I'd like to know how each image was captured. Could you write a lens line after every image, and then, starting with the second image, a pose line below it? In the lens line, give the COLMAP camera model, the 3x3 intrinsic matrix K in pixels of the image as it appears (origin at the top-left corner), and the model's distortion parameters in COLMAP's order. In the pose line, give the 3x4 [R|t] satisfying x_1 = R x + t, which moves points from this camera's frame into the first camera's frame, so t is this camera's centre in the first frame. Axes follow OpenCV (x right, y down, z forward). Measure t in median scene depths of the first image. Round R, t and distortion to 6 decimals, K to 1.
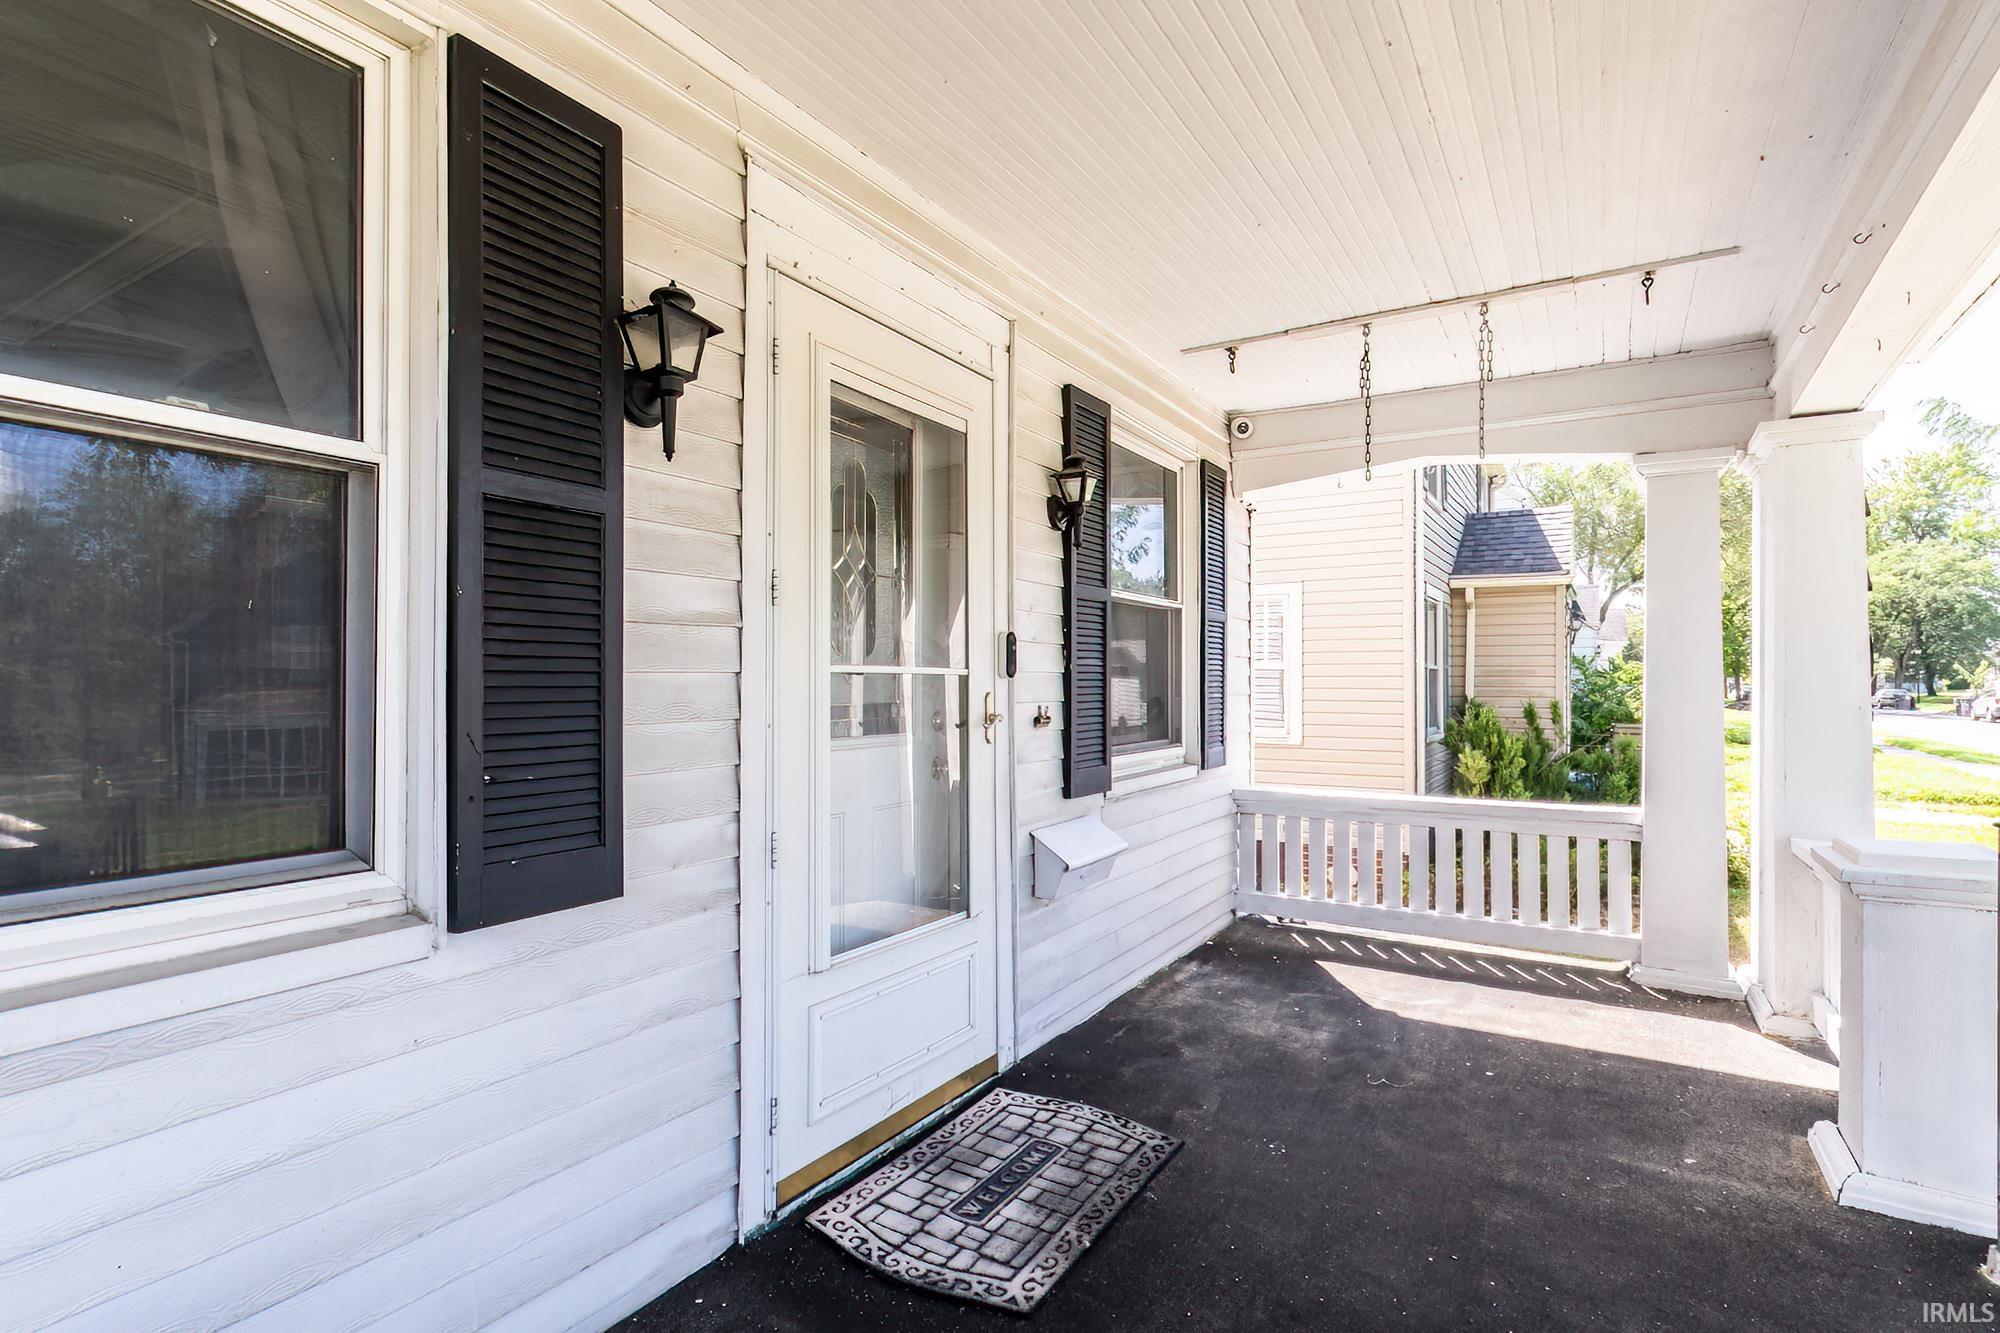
lens RADIAL K [[968.2, 0, 991.4], [0, 968.2, 679.8], [0, 0, 1]] dist [0.001481, 0.000281]
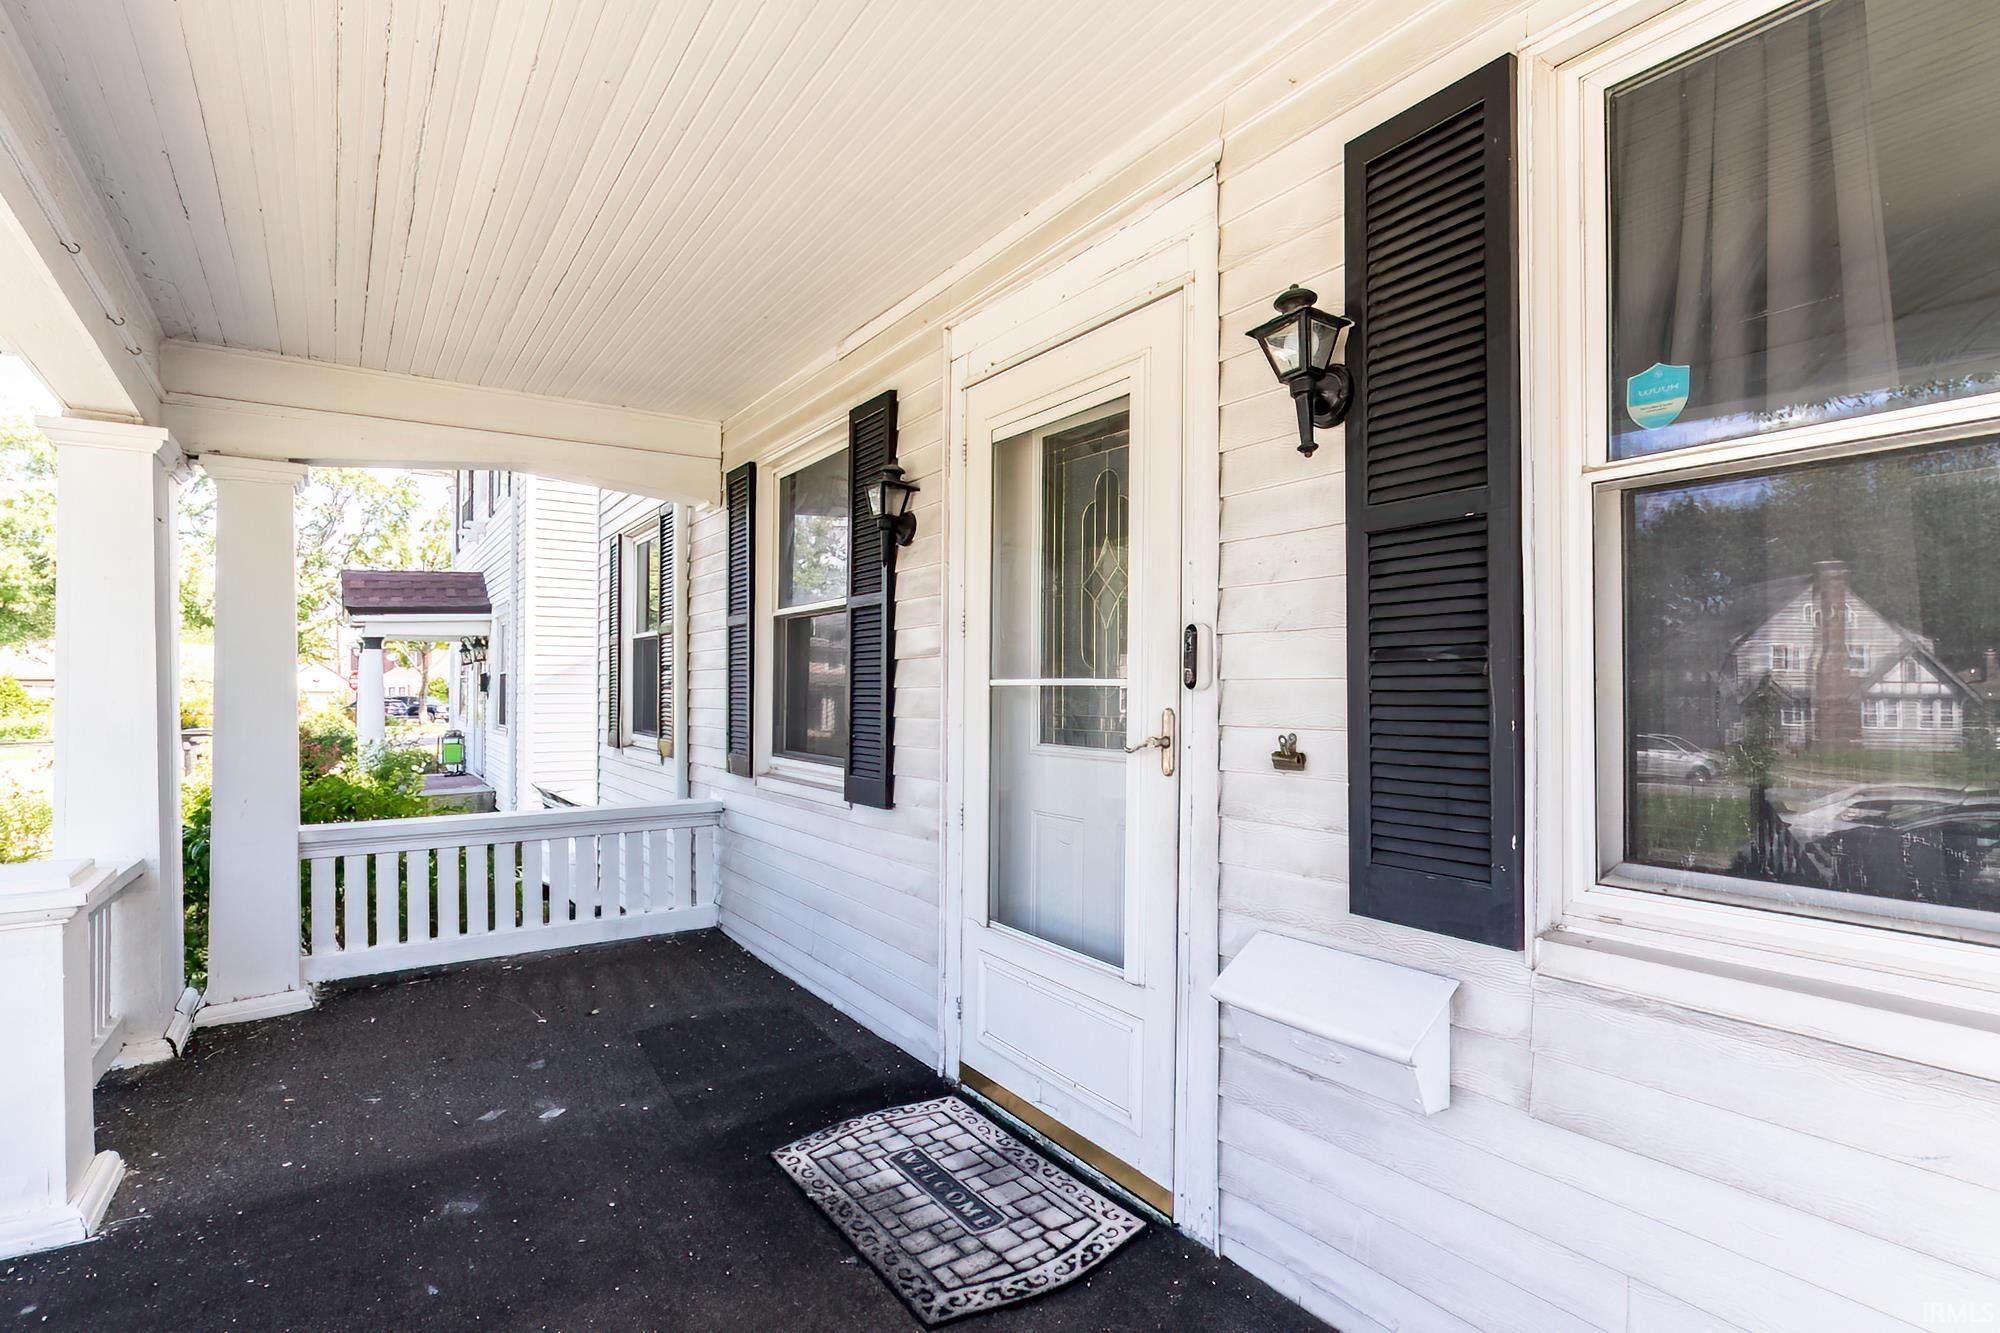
lens RADIAL K [[968.2, 0, 991.4], [0, 968.2, 679.8], [0, 0, 1]] dist [0.001481, 0.000281]
pose [[-0.408702, -0.002563, -0.912664, 0.912699], [0.009496, 0.999930, -0.007061, -0.007346], [0.912619, -0.011553, -0.408649, 1.449959]]
